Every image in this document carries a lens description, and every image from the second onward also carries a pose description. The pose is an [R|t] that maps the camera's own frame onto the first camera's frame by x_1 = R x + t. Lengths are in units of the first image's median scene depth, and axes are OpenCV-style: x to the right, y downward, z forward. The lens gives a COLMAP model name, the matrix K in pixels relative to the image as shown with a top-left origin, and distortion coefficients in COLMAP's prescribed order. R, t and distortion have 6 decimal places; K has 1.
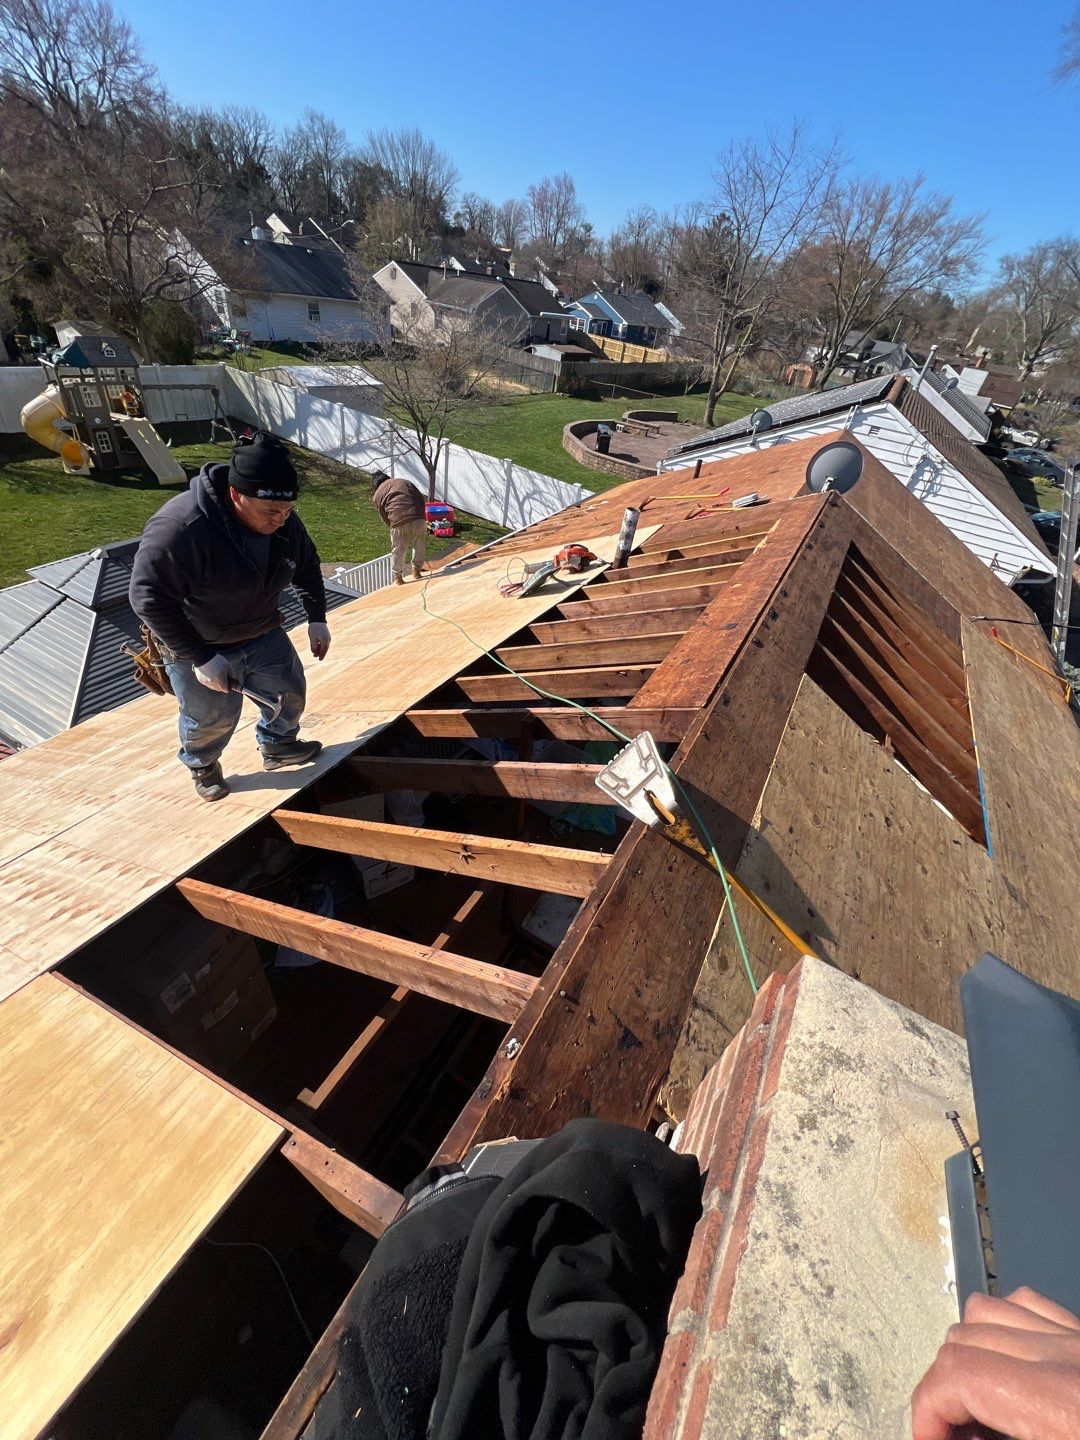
lens RADIAL K [[576.6, 0, 540.9], [0, 576.6, 713.0], [0, 0, 1]] dist [0.002265, -0.000038]
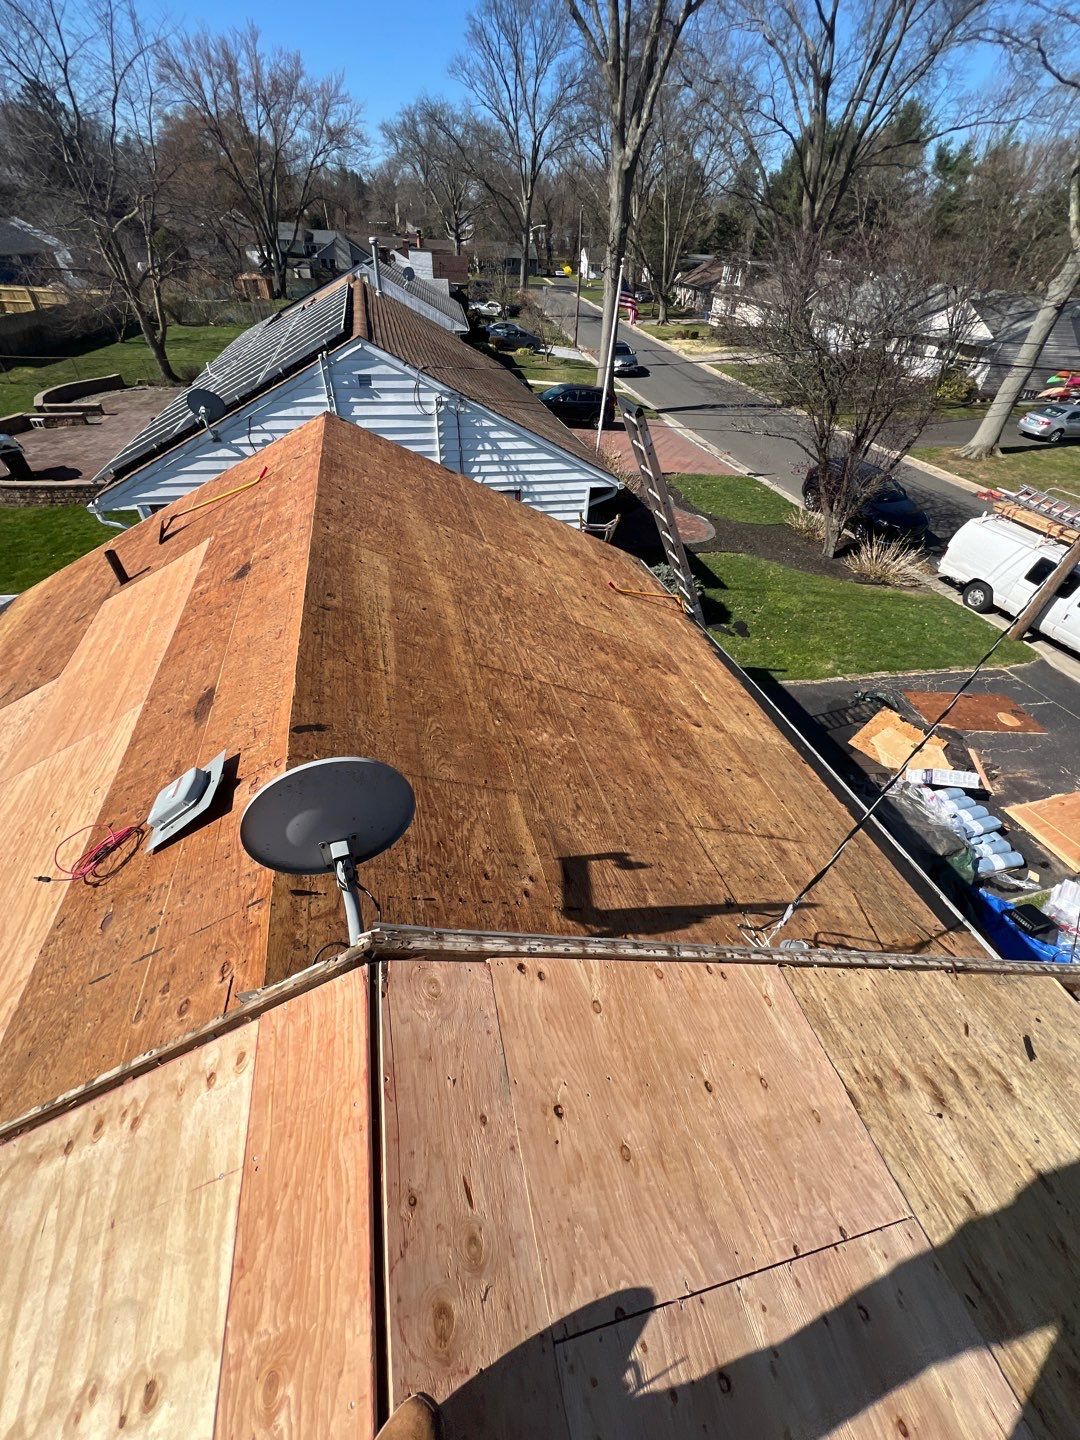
lens RADIAL K [[576.6, 0, 540.9], [0, 576.6, 713.0], [0, 0, 1]] dist [0.002265, -0.000038]
pose [[0.728081, -0.516326, 0.450894, 0.037864], [0.461006, 0.855614, 0.235368, -0.038705], [-0.507318, 0.036498, 0.860986, 0.053525]]
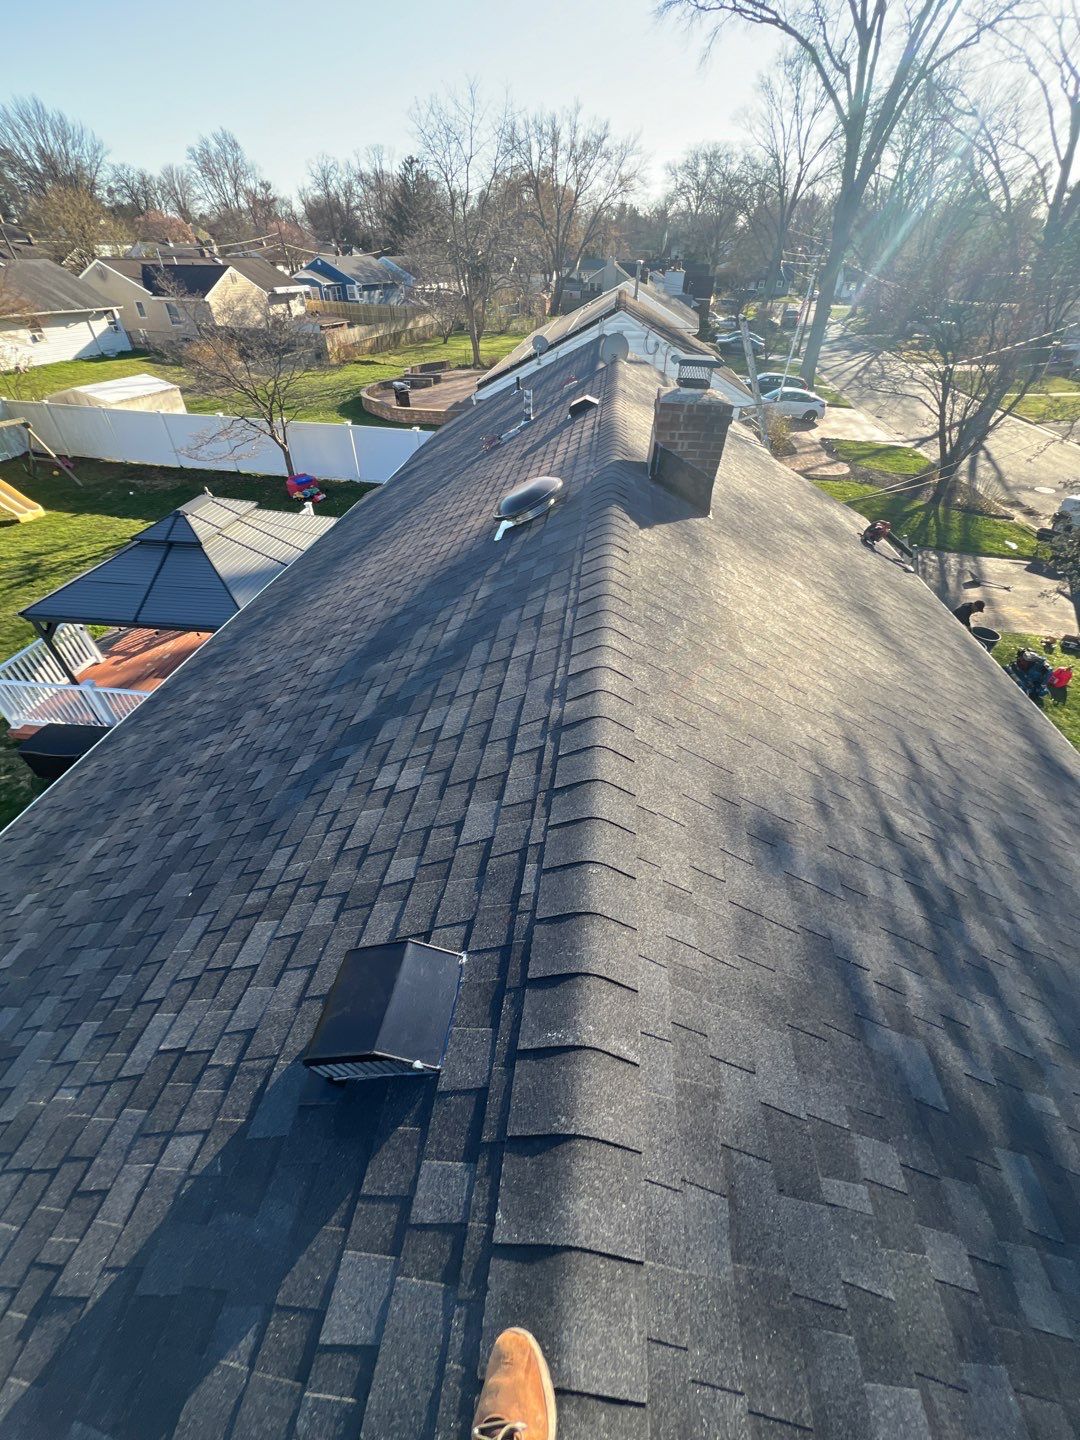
lens RADIAL K [[580.5, 0, 544.3], [0, 580.5, 718.1], [0, 0, 1]] dist [0.002466, 0.000223]
pose [[0.911983, -0.342929, 0.225136, -0.041688], [0.329047, 0.939241, 0.097750, 0.034924], [-0.244978, -0.015066, 0.969411, -0.061657]]
